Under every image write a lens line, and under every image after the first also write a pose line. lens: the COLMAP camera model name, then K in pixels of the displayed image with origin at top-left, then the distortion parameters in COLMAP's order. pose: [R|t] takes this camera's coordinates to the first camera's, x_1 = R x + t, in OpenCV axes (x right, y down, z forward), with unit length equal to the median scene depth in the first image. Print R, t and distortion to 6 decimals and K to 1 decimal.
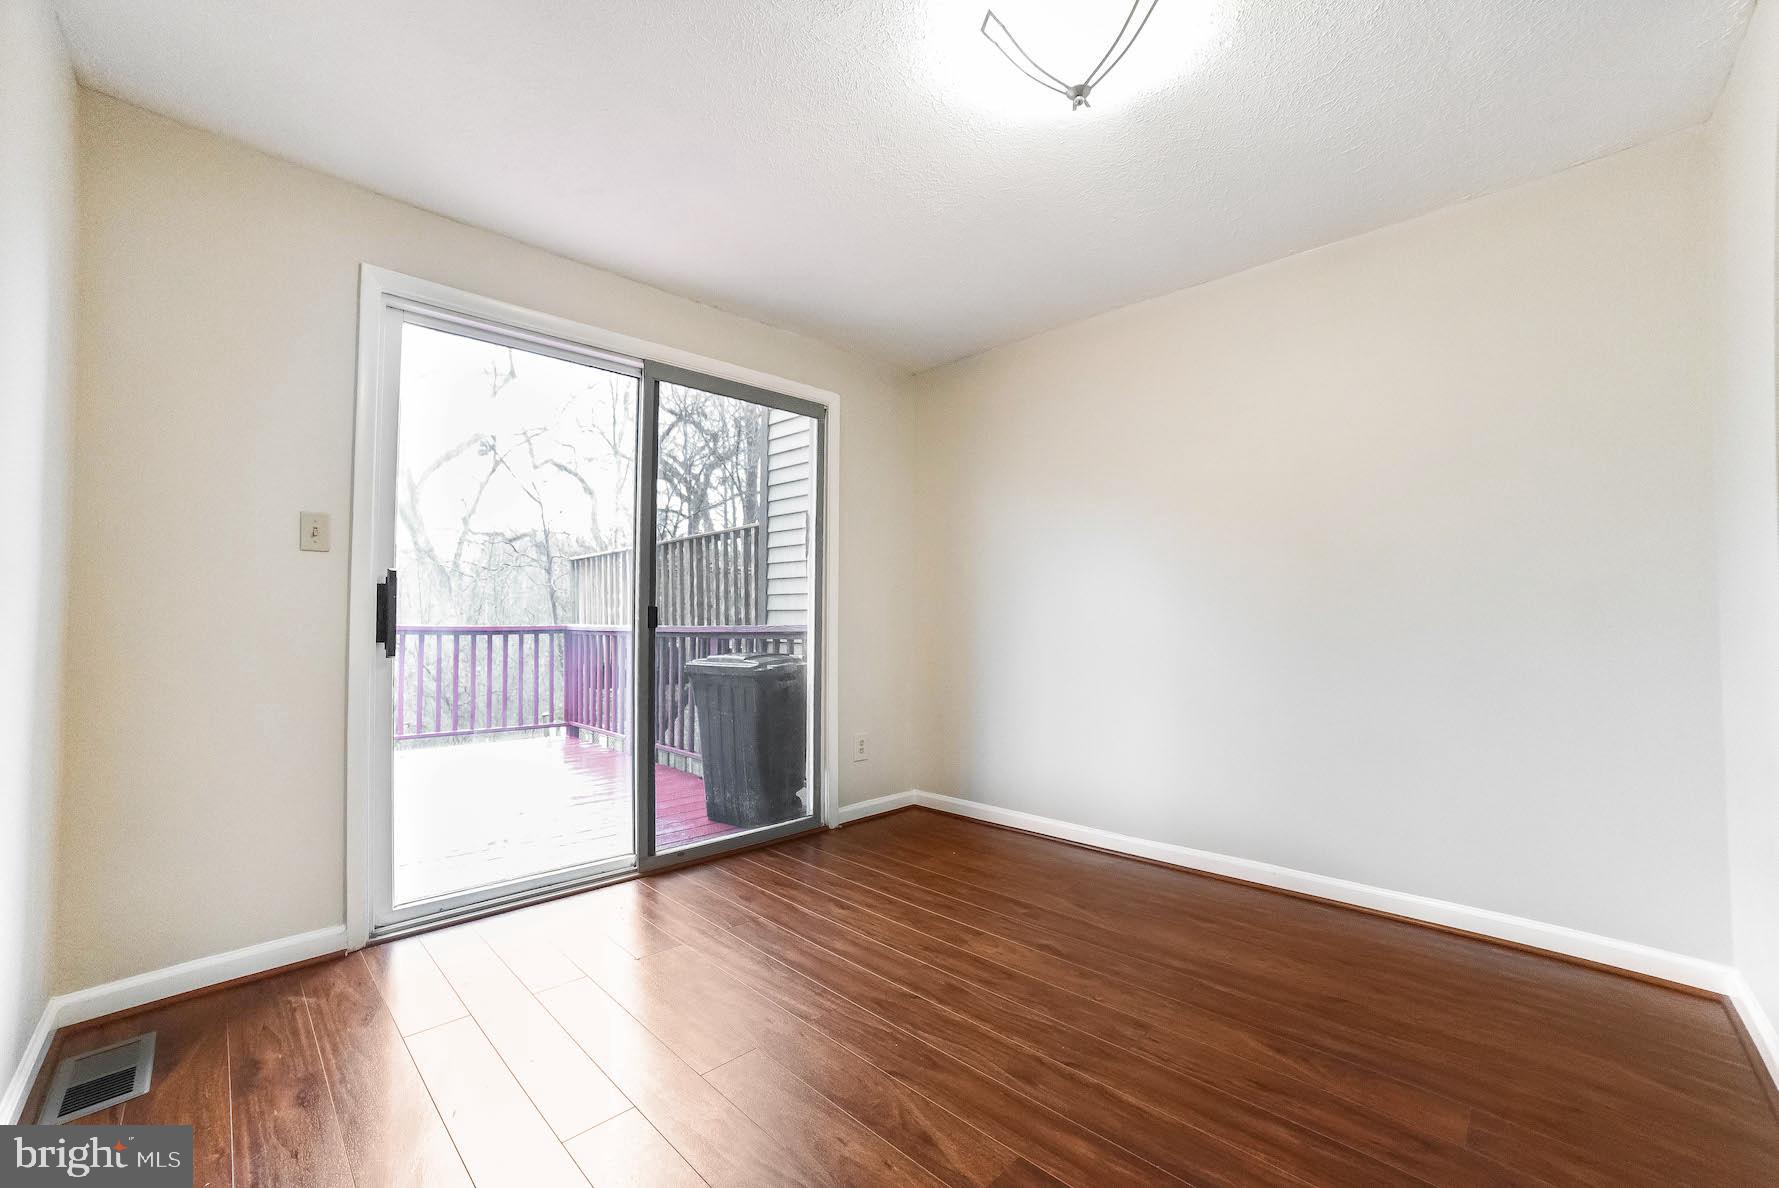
lens RADIAL K [[711.1, 0, 882.5], [0, 711.1, 604.6], [0, 0, 1]] dist [-0.088127, 0.032015]
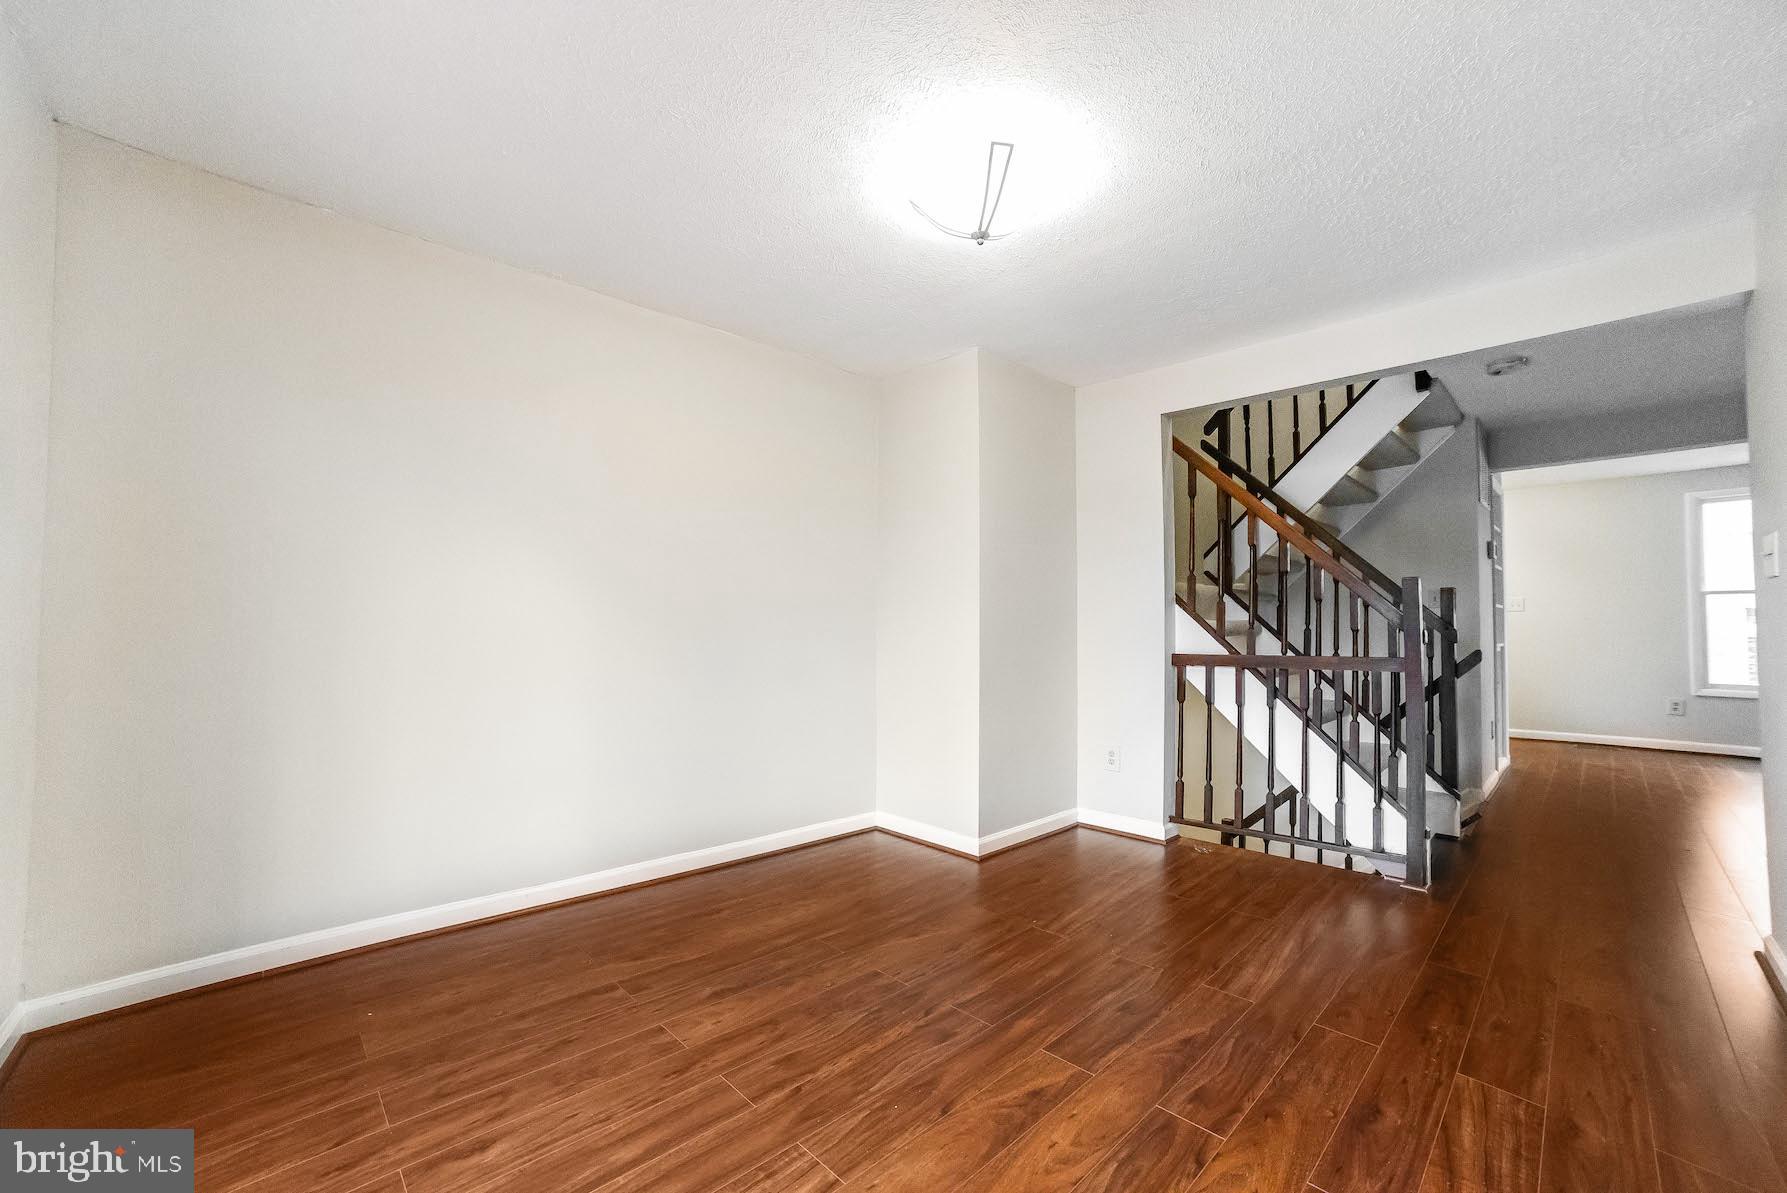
lens RADIAL K [[714.3, 0, 886.4], [0, 714.3, 607.1], [0, 0, 1]] dist [-0.088127, 0.032015]
pose [[0.022013, 0.034881, 0.999149, -0.785256], [-0.028431, 0.999009, -0.034250, 0.007296], [-0.999353, -0.027652, 0.022982, 0.867416]]
